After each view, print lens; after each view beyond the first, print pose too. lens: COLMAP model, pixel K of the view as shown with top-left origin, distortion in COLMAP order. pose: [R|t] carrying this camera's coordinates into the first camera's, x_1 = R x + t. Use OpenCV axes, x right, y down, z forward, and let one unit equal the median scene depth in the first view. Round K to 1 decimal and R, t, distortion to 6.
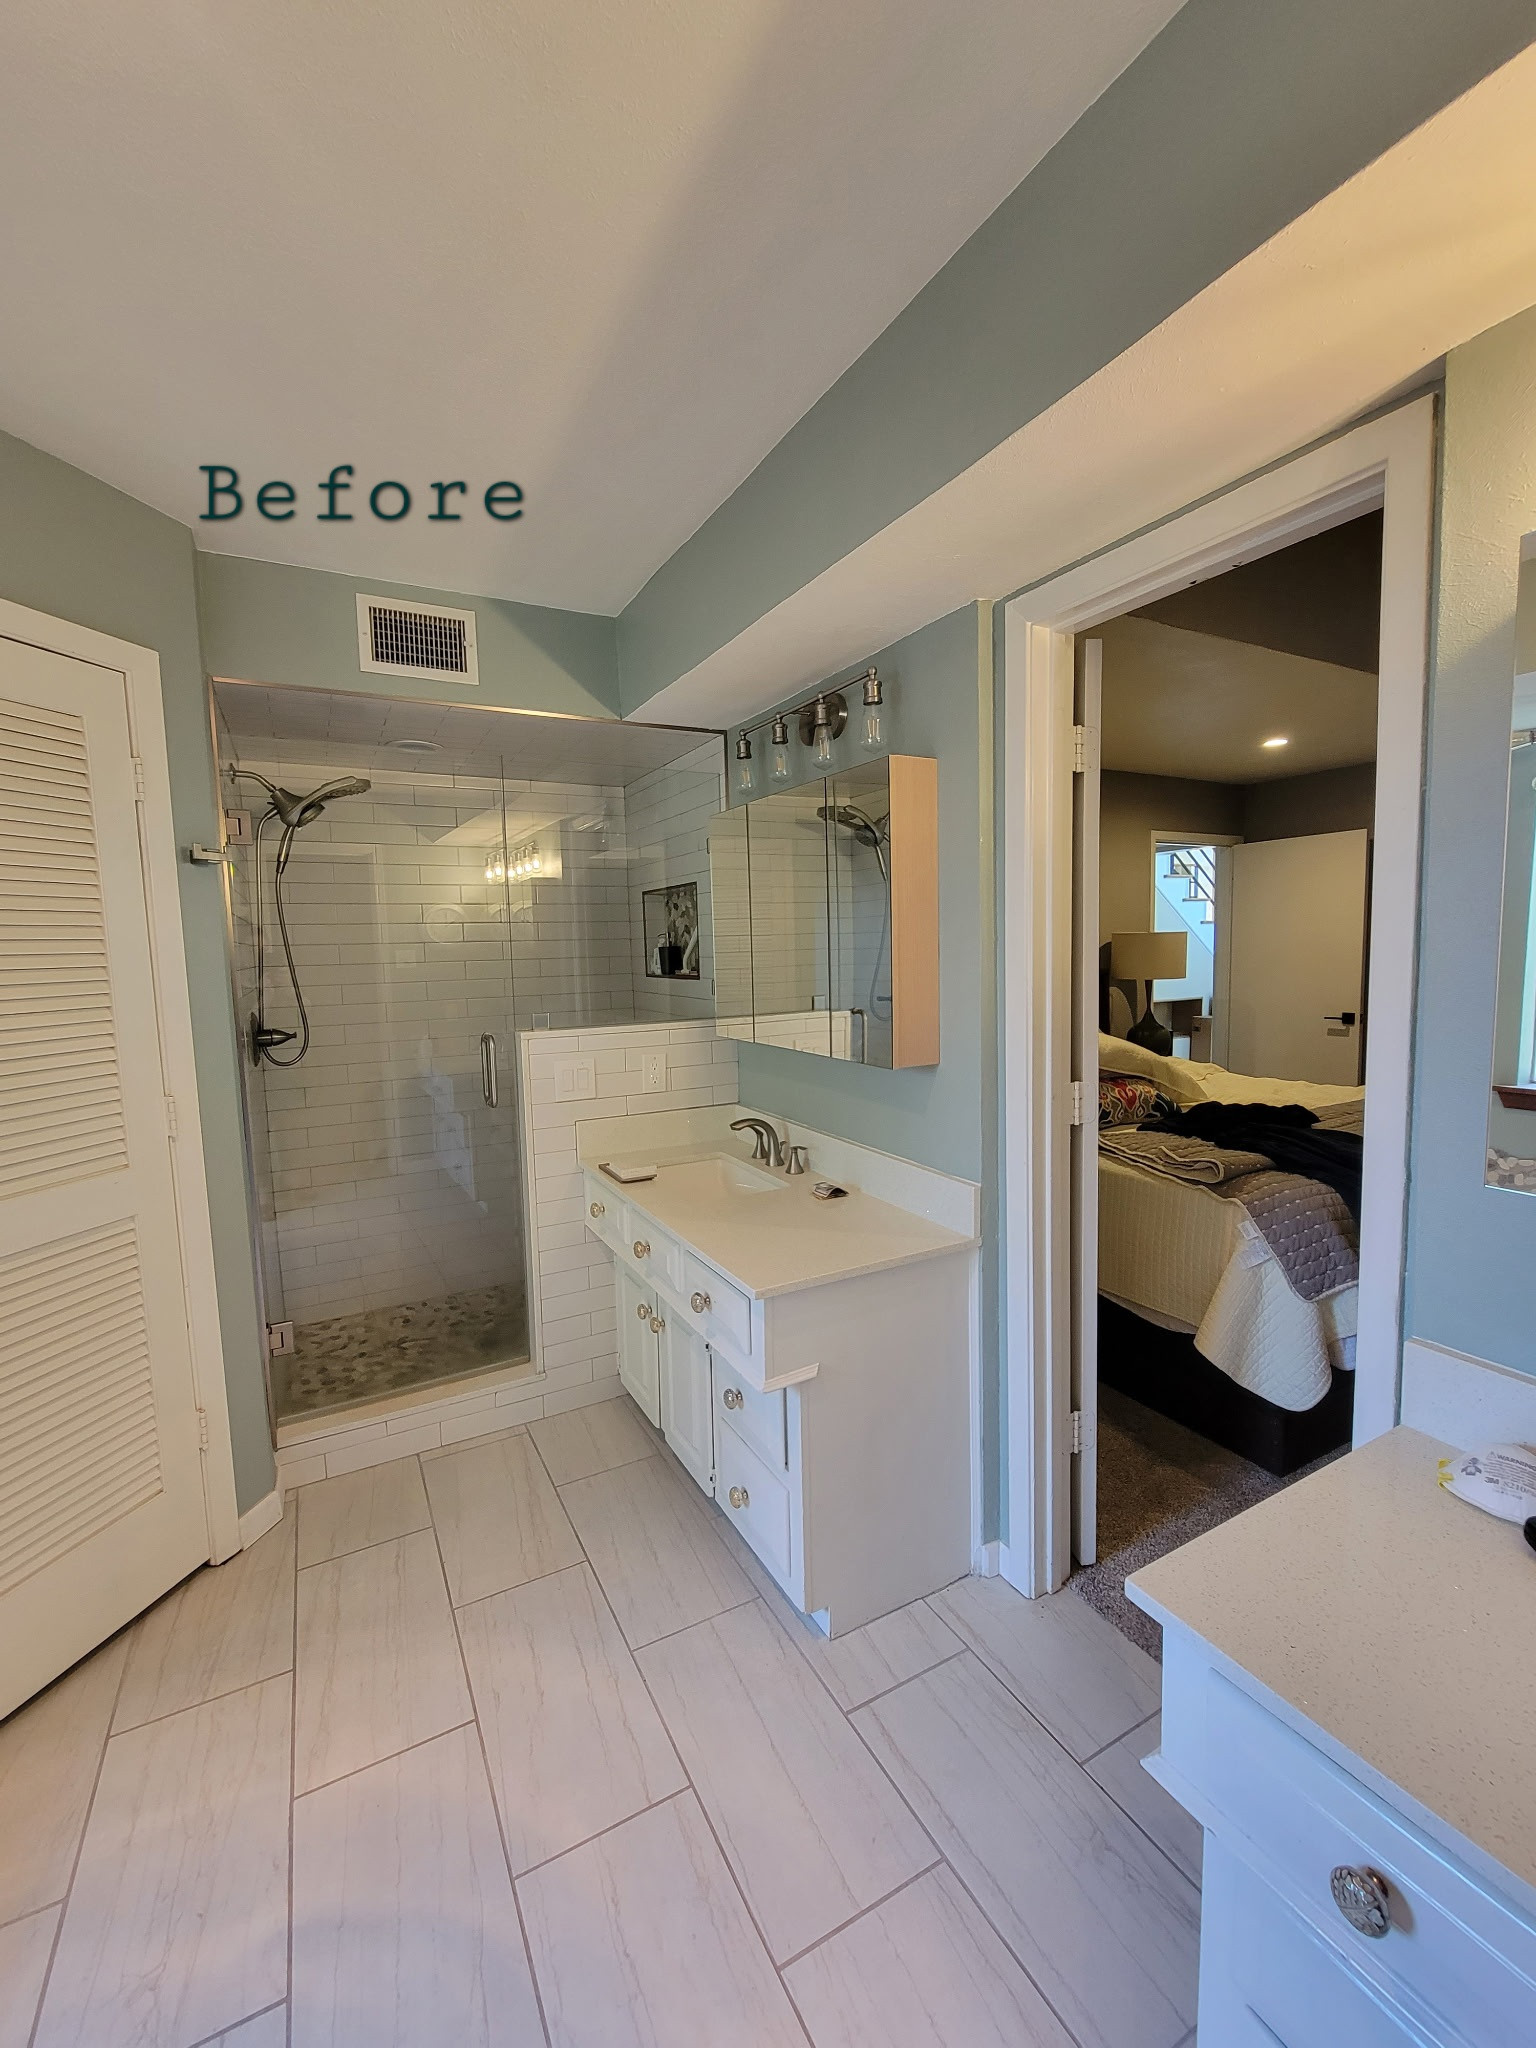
lens RADIAL K [[838.8, 0, 759.3], [0, 838.8, 1021.3], [0, 0, 1]] dist [0.000317, -0.000568]
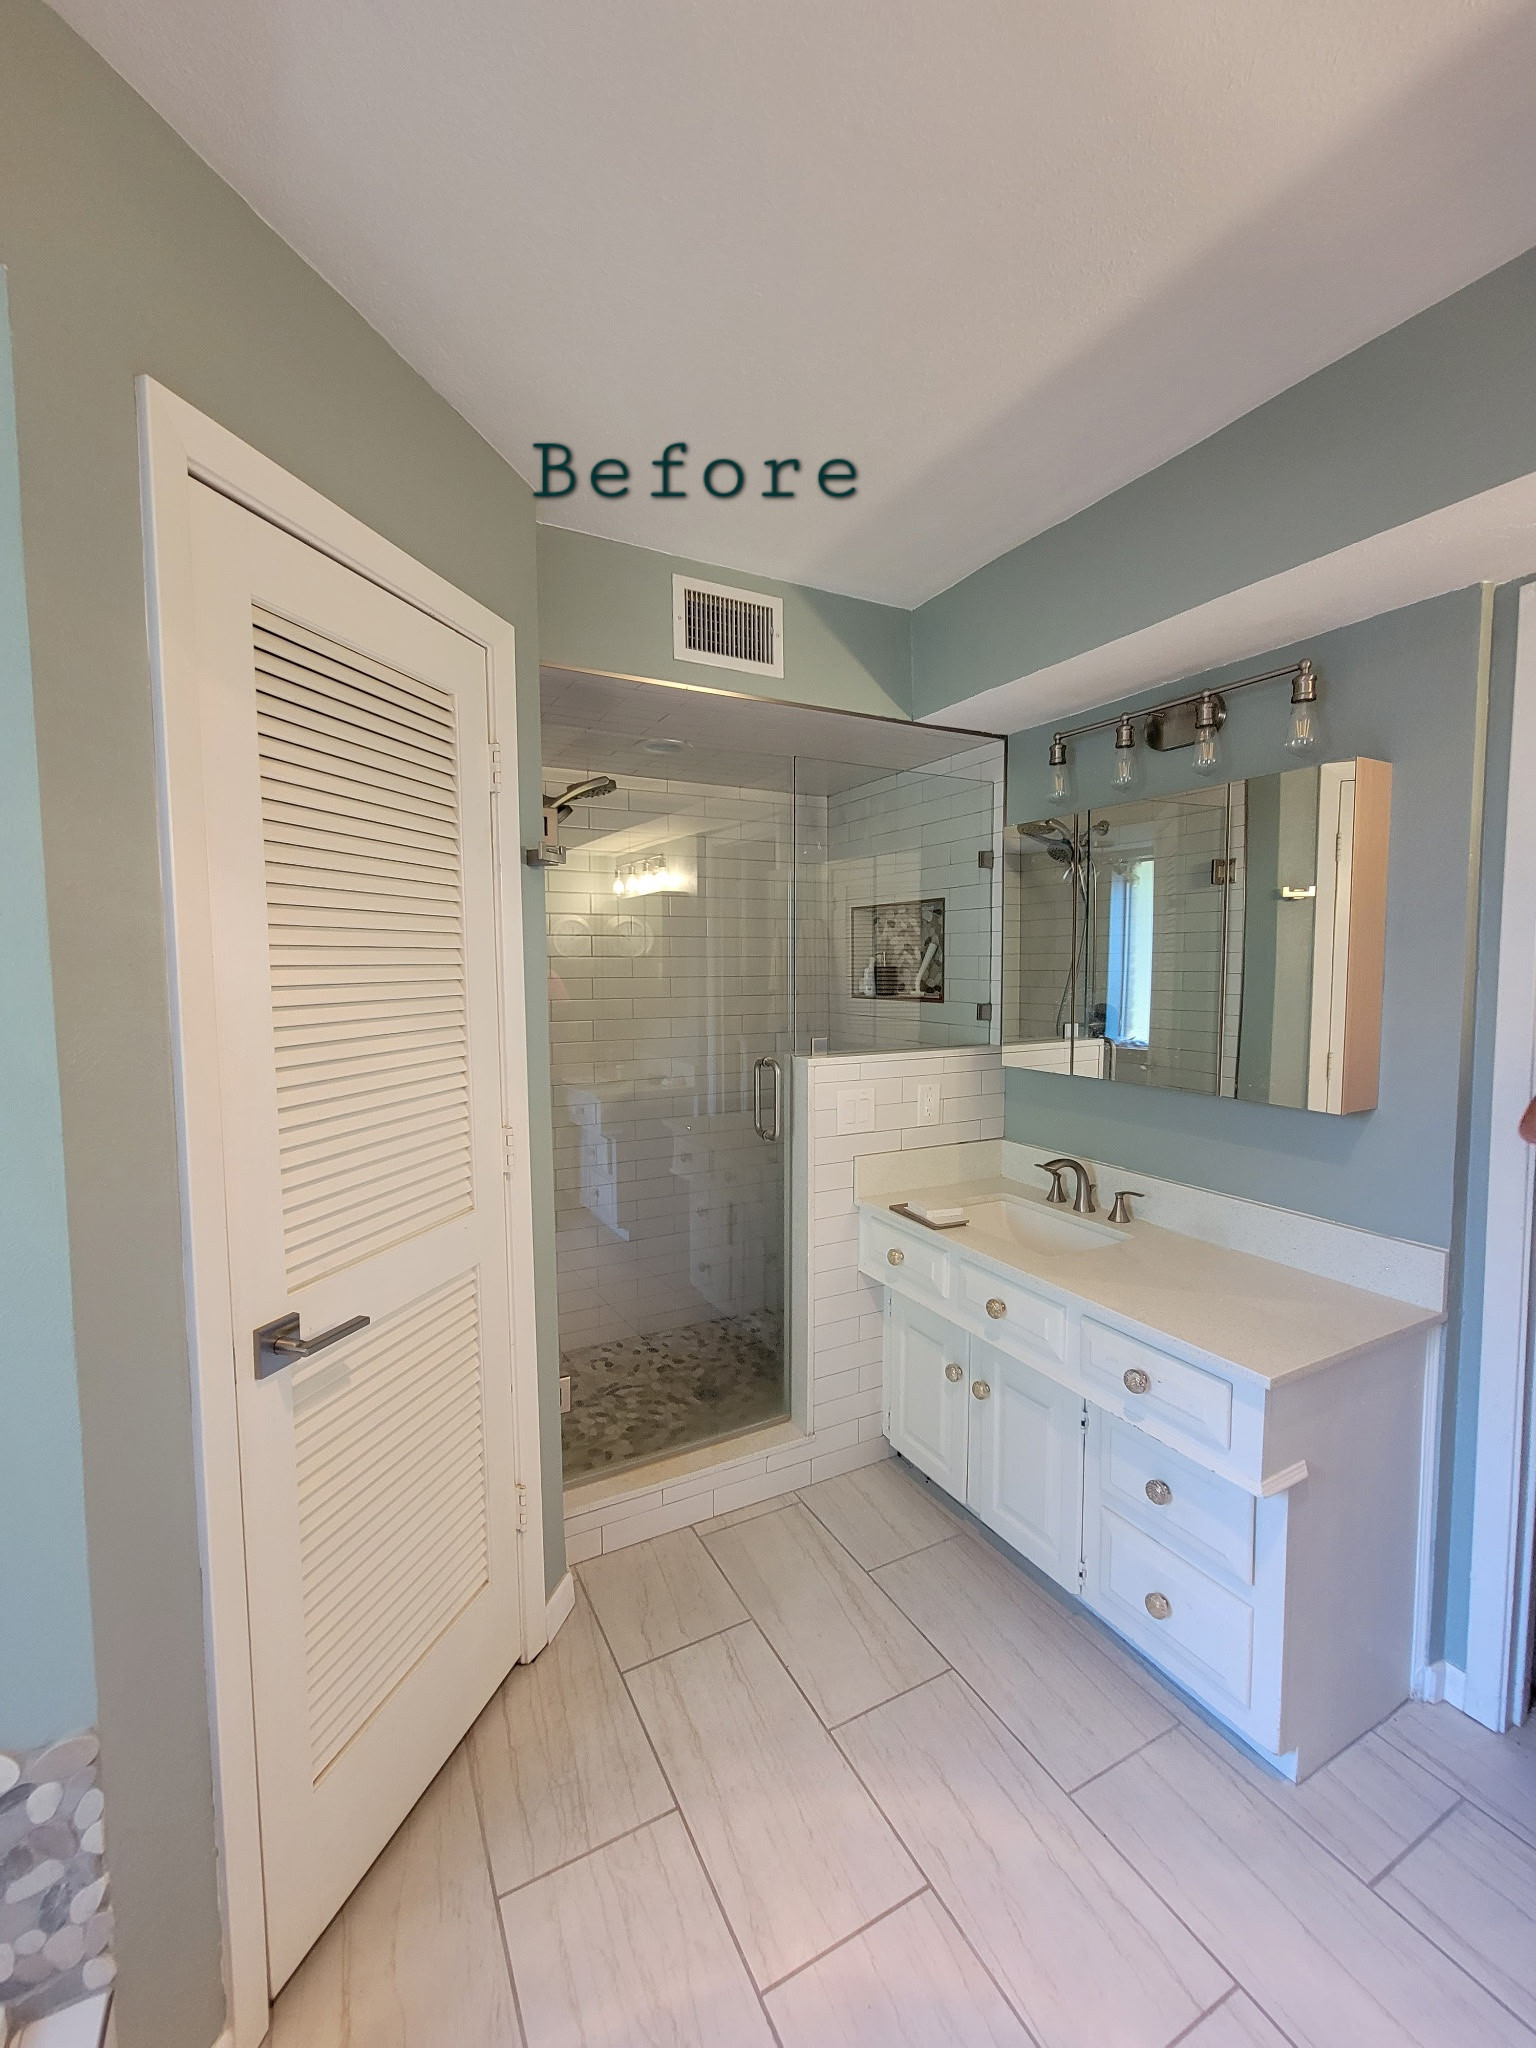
lens RADIAL K [[833.6, 0, 756.6], [0, 833.6, 1020.3], [0, 0, 1]] dist [-0.001690, -0.000472]
pose [[0.999772, 0.020846, -0.004723, -0.357961], [-0.020940, 0.999563, -0.020863, -0.008551], [0.004286, 0.020957, 0.999771, 0.101040]]
